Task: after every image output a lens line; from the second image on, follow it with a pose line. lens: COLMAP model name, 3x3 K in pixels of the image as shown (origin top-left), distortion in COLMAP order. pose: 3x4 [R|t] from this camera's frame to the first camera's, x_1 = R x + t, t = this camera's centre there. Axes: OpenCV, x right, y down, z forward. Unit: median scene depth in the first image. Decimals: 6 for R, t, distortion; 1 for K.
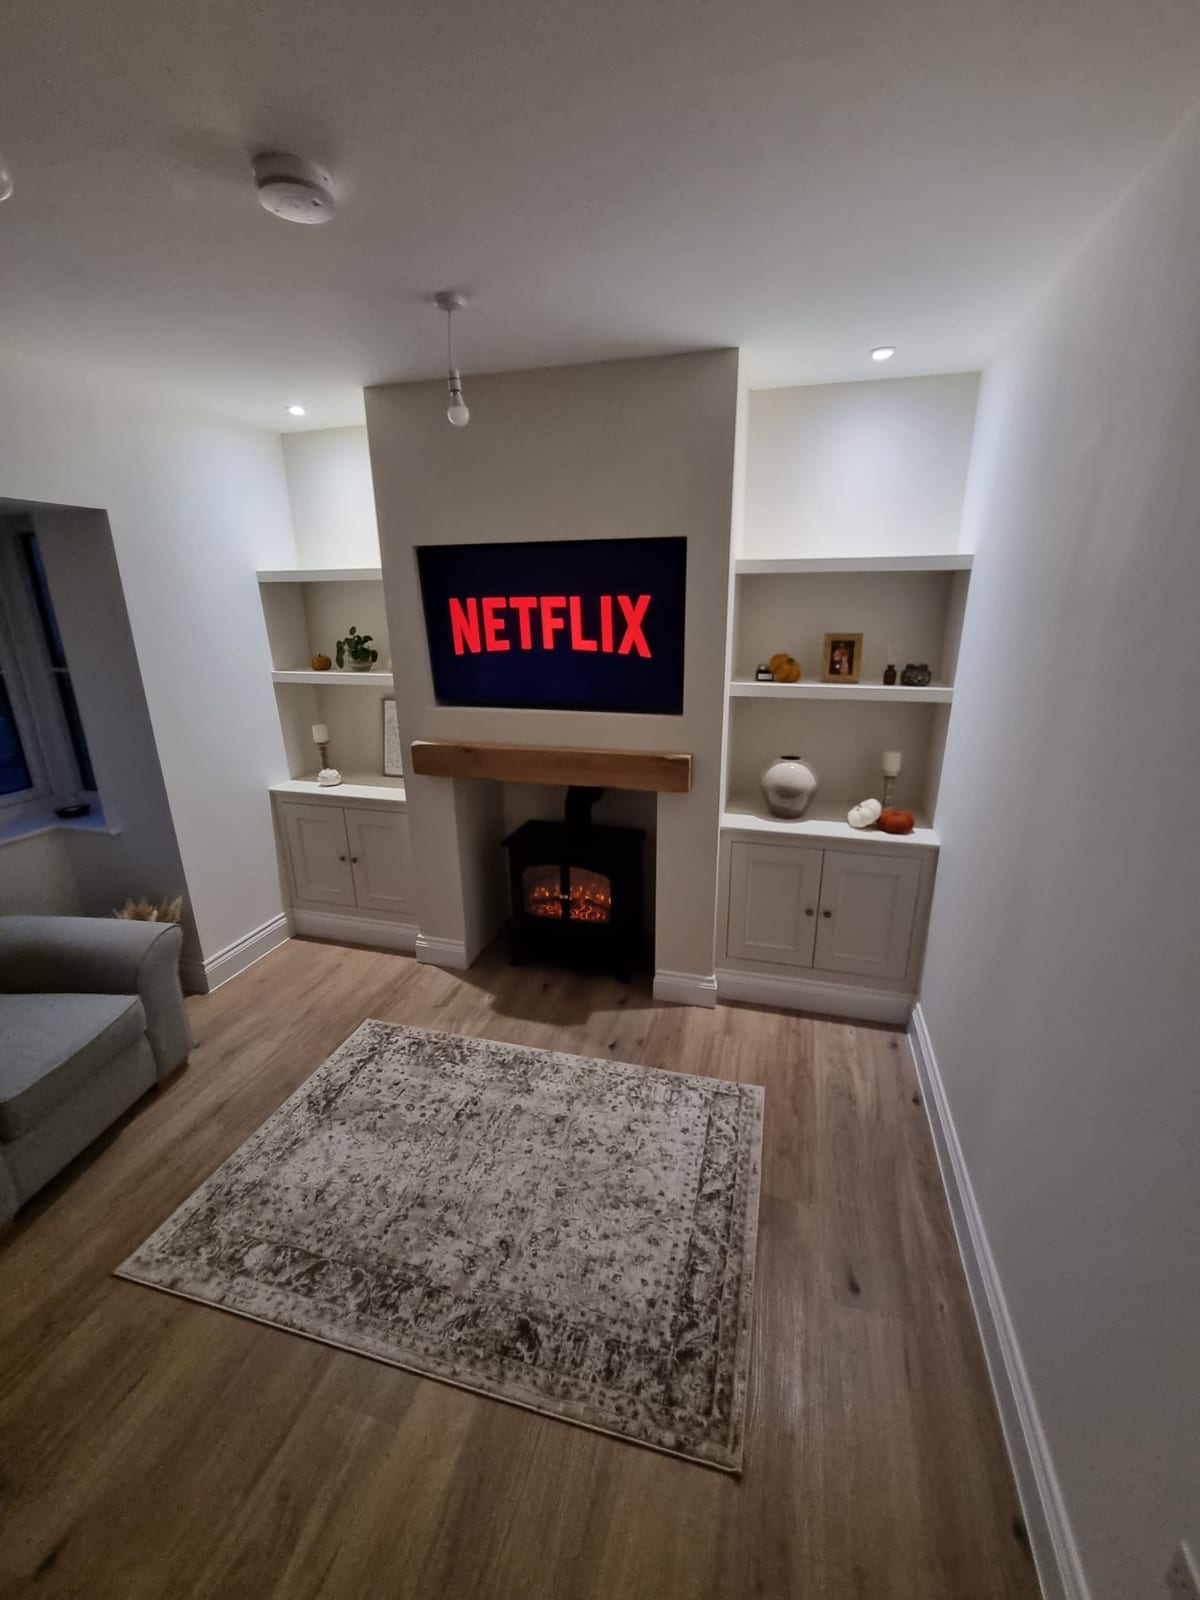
lens RADIAL K [[658.9, 0, 606.9], [0, 658.9, 798.1], [0, 0, 1]] dist [0.001583, 0.000074]
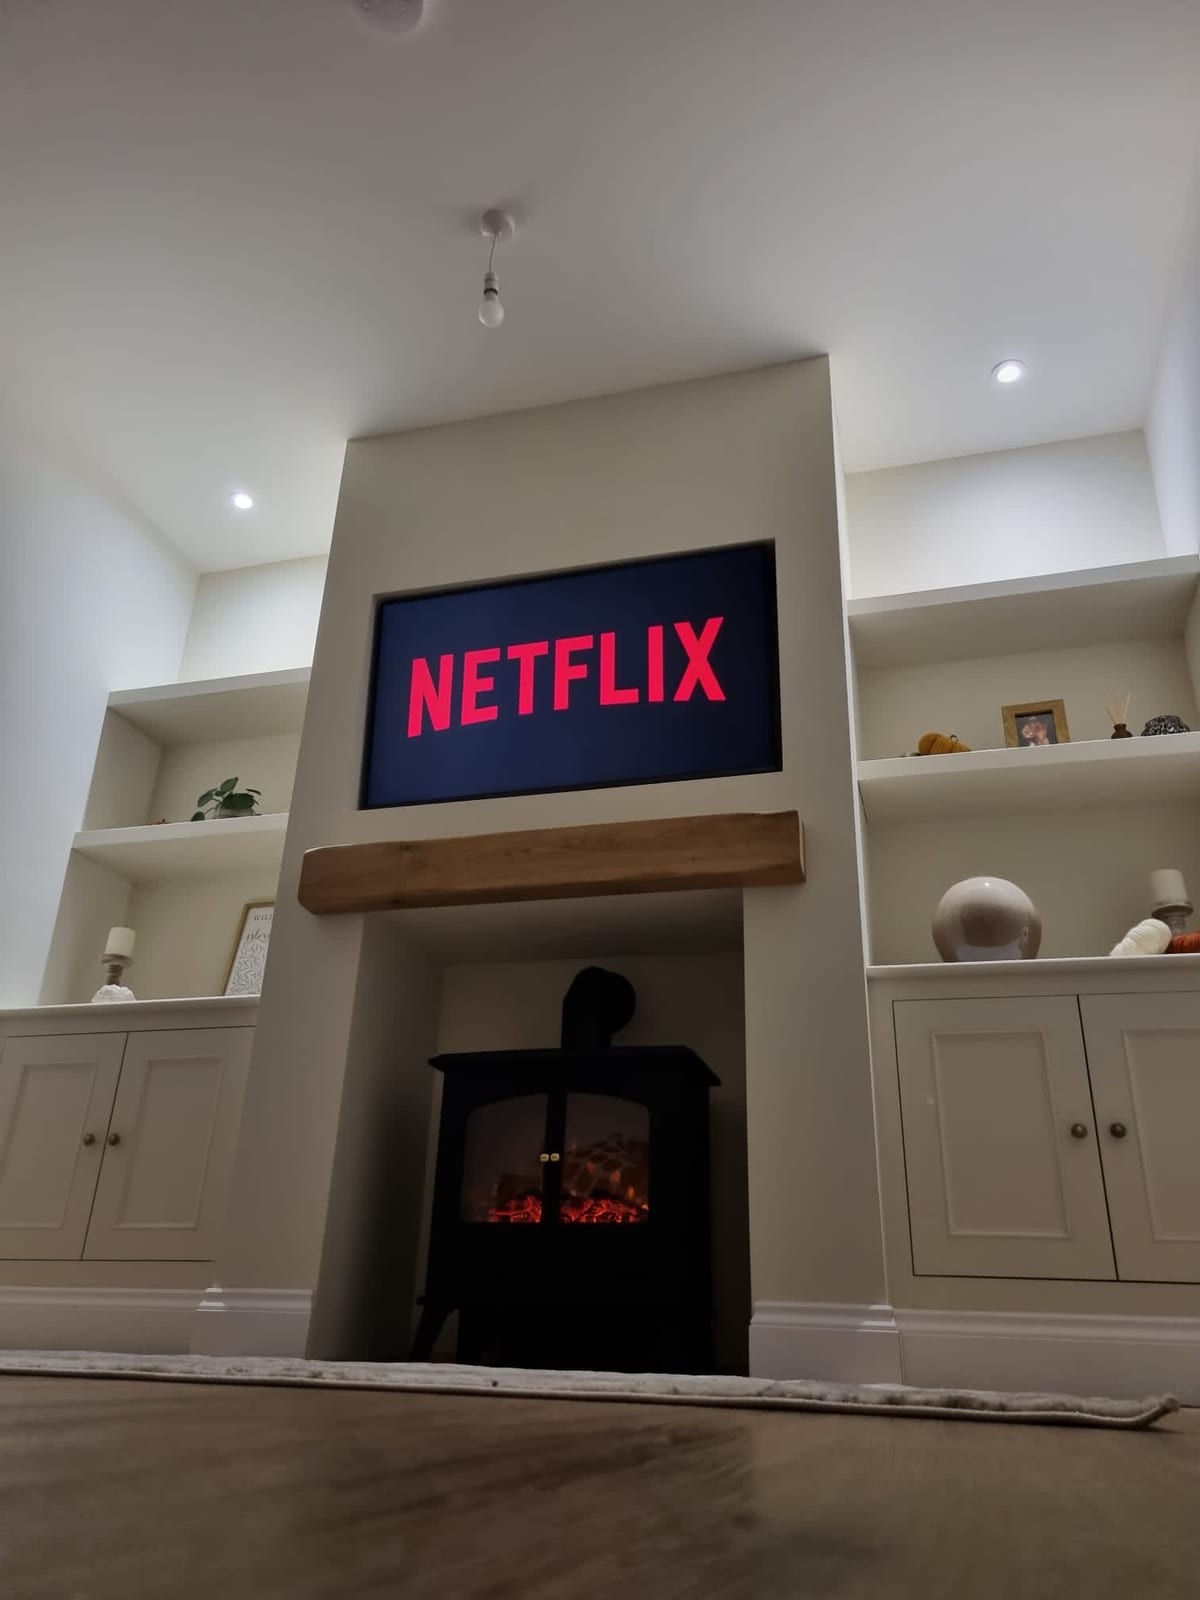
lens RADIAL K [[1218.8, 0, 600.0], [0, 1218.8, 800.0], [0, 0, 1]] dist [0.036890, 0.001325]
pose [[0.999085, 0.038172, -0.019308, -0.025643], [-0.041159, 0.734841, -0.676990, 0.620543], [-0.011653, 0.677165, 0.735739, 0.205269]]
